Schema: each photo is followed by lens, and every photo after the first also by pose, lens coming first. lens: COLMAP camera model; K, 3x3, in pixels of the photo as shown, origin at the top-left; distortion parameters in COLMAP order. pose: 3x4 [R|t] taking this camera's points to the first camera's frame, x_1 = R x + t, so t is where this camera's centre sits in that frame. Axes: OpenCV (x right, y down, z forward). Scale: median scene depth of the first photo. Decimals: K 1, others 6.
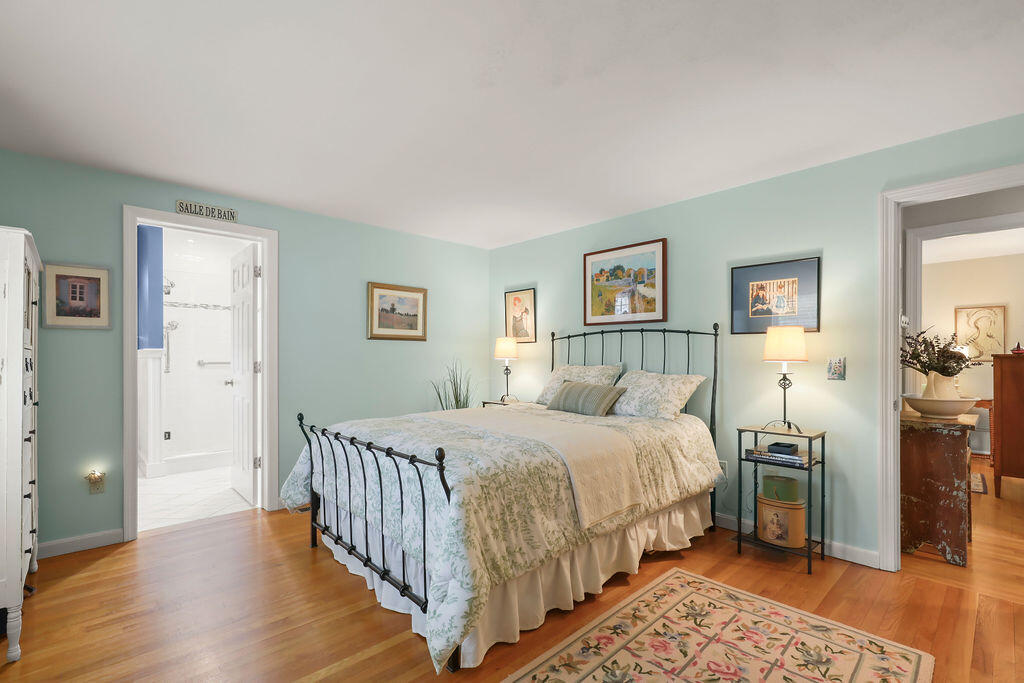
lens RADIAL K [[464.7, 0, 508.3], [0, 464.7, 351.9], [0, 0, 1]] dist [0.003069, 0.000111]
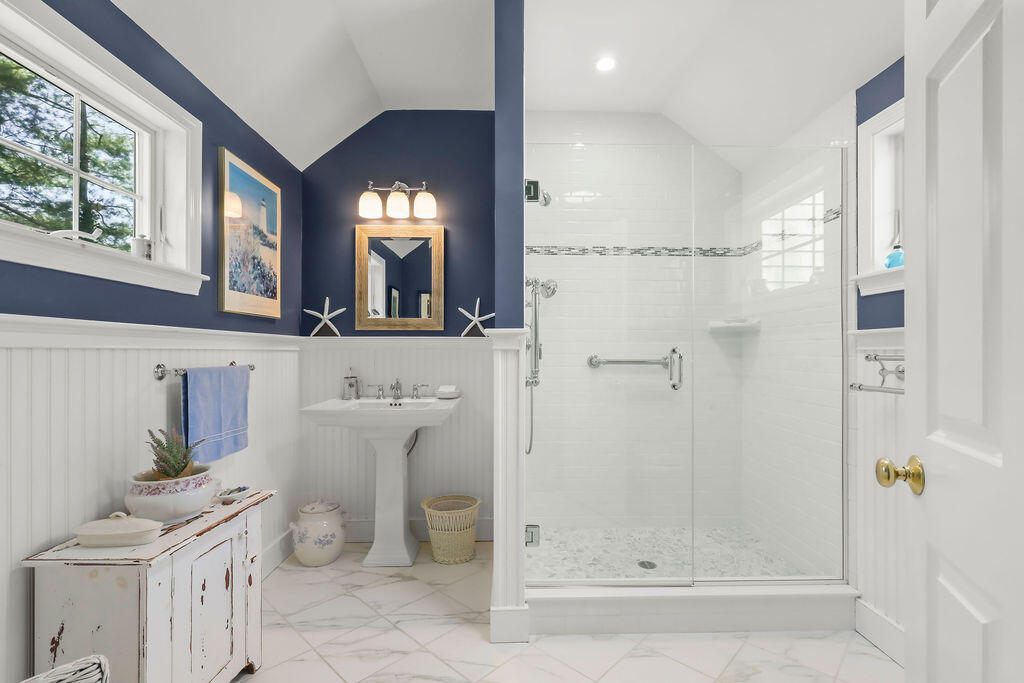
lens RADIAL K [[464.7, 0, 511.2], [0, 464.7, 349.5], [0, 0, 1]] dist [0.003069, 0.000111]
pose [[0.734151, -0.000543, -0.678986, -0.772050], [0.005386, 0.999973, 0.005024, 0.015013], [0.678964, -0.007345, 0.734134, 1.142969]]
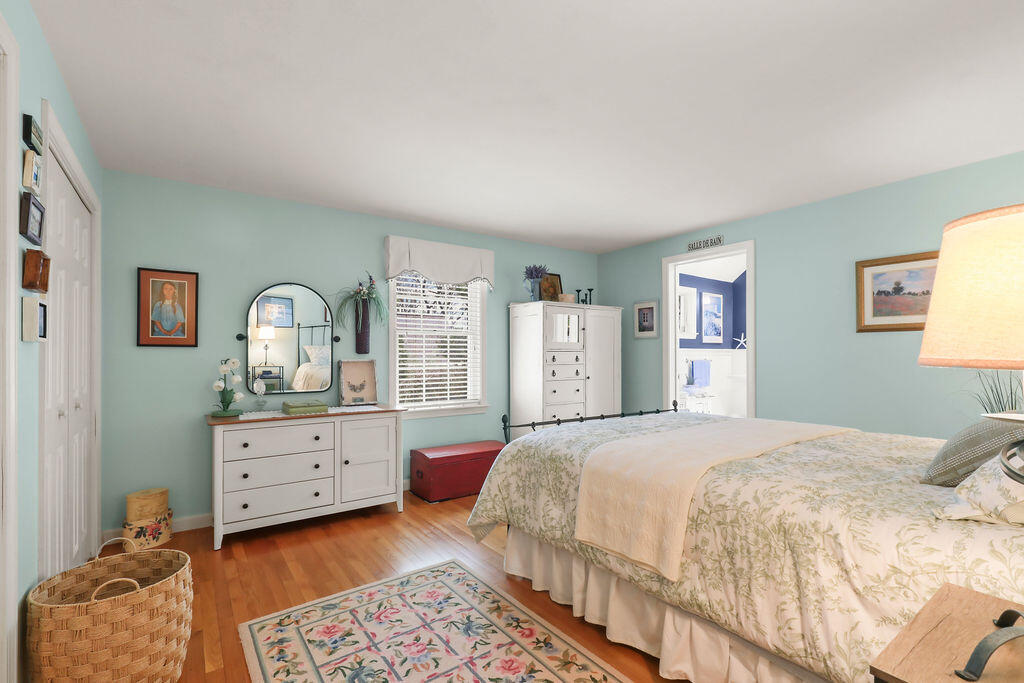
lens RADIAL K [[464.7, 0, 547.3], [0, 464.7, 357.6], [0, 0, 1]] dist [0.003069, 0.000111]
pose [[-0.081886, 0.005066, -0.996629, 0.830363], [0.013076, 0.999906, 0.004009, 0.010808], [0.996556, -0.012704, -0.081944, 0.776316]]
